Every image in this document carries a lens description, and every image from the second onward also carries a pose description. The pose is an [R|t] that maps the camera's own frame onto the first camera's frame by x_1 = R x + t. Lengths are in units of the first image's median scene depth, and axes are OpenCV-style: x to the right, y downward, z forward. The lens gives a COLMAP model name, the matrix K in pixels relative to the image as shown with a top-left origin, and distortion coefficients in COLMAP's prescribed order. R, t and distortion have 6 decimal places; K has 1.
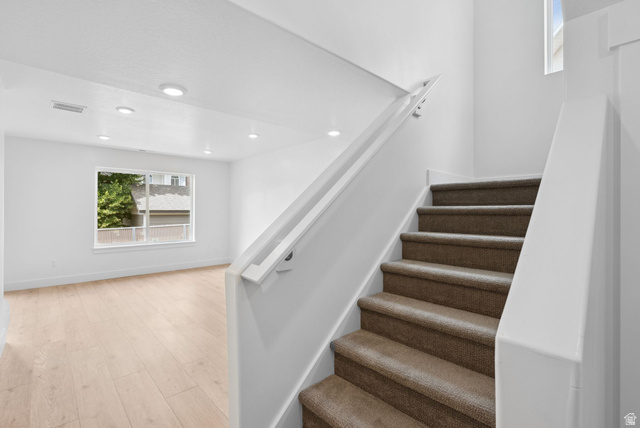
lens RADIAL K [[294.6, 0, 317.6], [0, 294.6, 211.2], [0, 0, 1]] dist [0.000399, -0.000436]
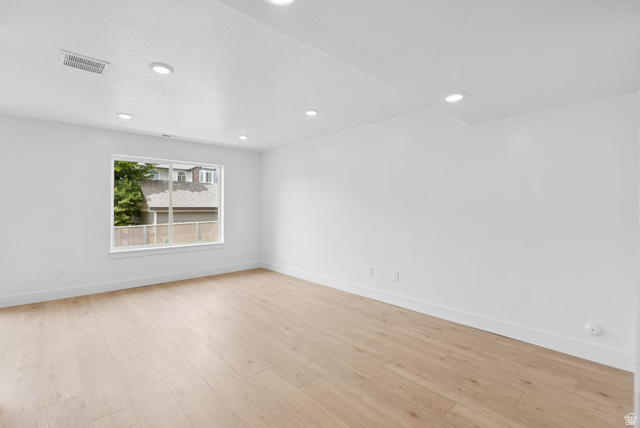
lens RADIAL K [[295.6, 0, 320.6], [0, 295.6, 208.3], [0, 0, 1]] dist [-0.000124, 0.000370]
pose [[0.999977, -0.001972, -0.006418, -0.147501], [0.001976, 0.999998, 0.000600, 0.001668], [0.006417, -0.000612, 0.999979, 0.156921]]
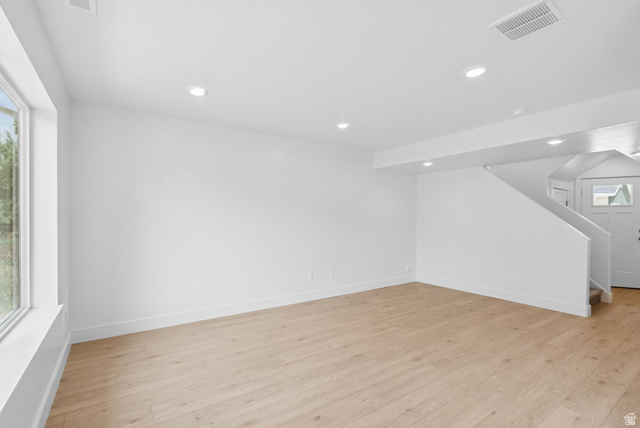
lens RADIAL K [[294.2, 0, 323.4], [0, 294.2, 220.0], [0, 0, 1]] dist [-0.000041, -0.000040]
pose [[0.135134, -0.003013, 0.990823, -0.808457], [-0.003653, 0.999987, 0.003539, -0.001067], [-0.990821, -0.004098, 0.135121, 0.728797]]
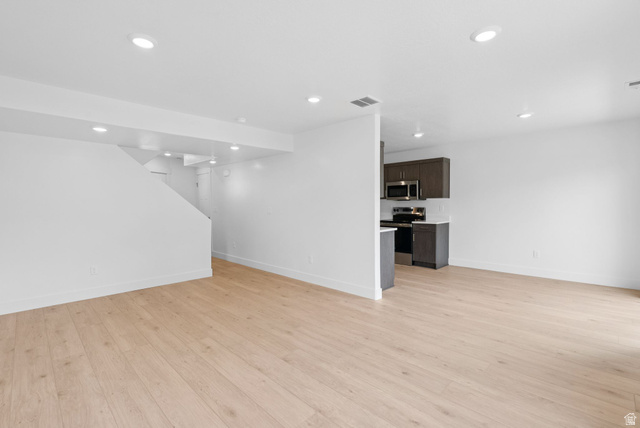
lens RADIAL K [[294.6, 0, 317.6], [0, 294.6, 211.2], [0, 0, 1]] dist [0.000399, -0.000436]
pose [[-0.999431, 0.008264, -0.032706, -0.367767], [0.007568, 0.999743, 0.021355, -0.000218], [0.032874, 0.021095, -0.999237, 1.148137]]
